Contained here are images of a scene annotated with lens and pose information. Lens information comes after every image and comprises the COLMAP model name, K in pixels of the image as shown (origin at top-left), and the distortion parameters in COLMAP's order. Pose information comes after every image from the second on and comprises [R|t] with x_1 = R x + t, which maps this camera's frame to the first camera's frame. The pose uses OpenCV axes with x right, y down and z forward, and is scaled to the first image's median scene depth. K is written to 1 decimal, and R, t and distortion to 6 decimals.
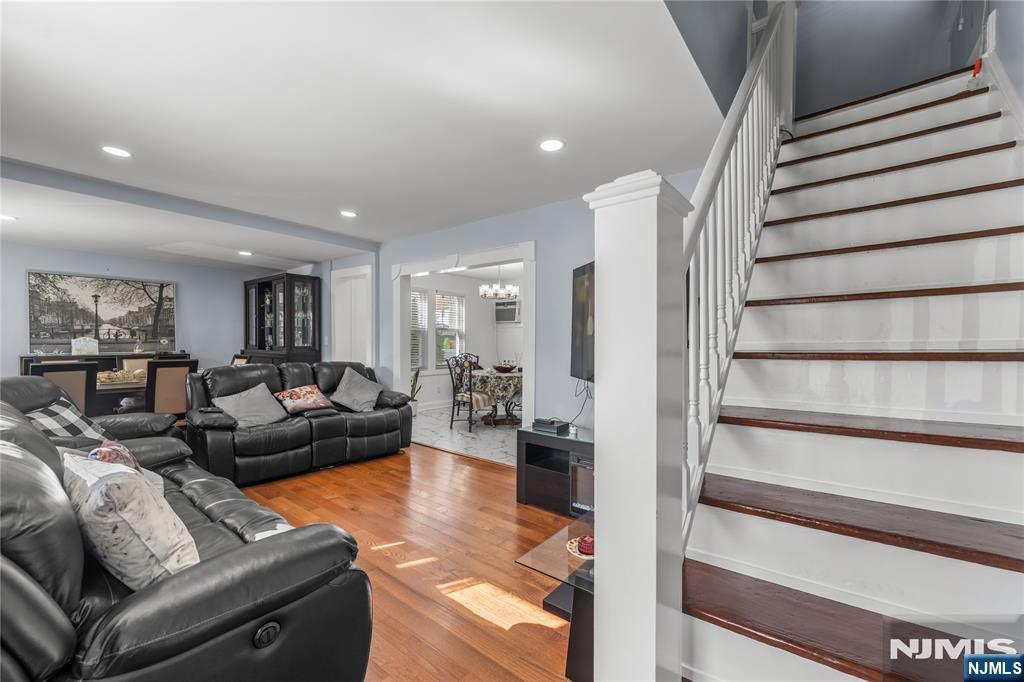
lens RADIAL K [[417.2, 0, 512.4], [0, 417.2, 340.2], [0, 0, 1]] dist [0.002486, 0.000116]
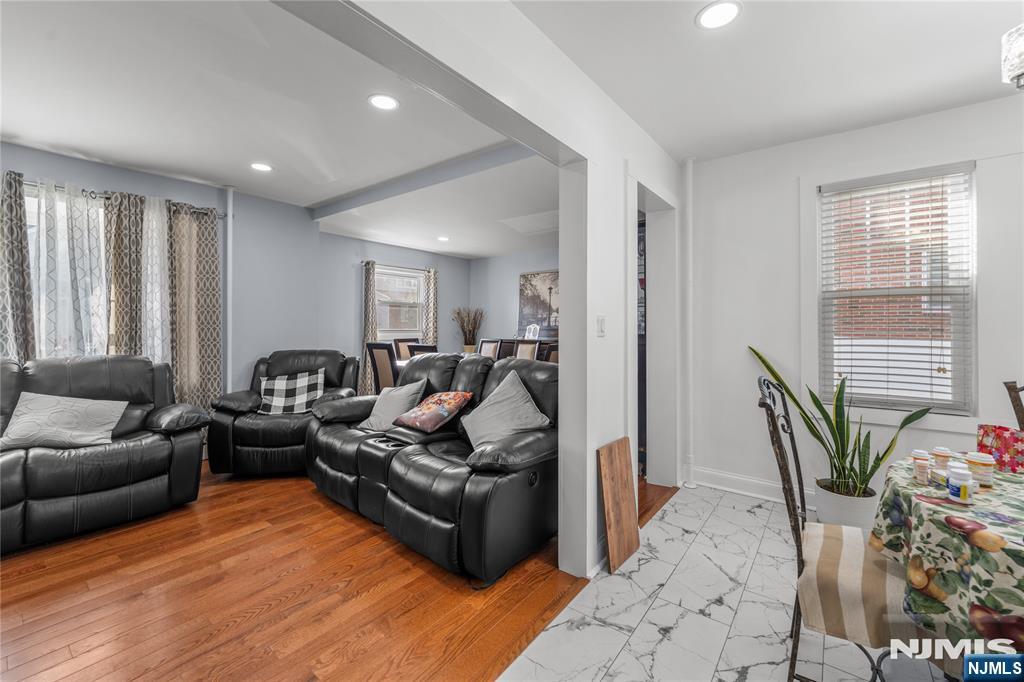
lens RADIAL K [[417.2, 0, 512.3], [0, 417.2, 331.4], [0, 0, 1]] dist [0.002486, 0.000116]
pose [[0.024429, 0.005494, -0.999686, 0.145831], [-0.003098, 0.999981, 0.005420, 0.006526], [0.999697, 0.002964, 0.024446, 0.909722]]
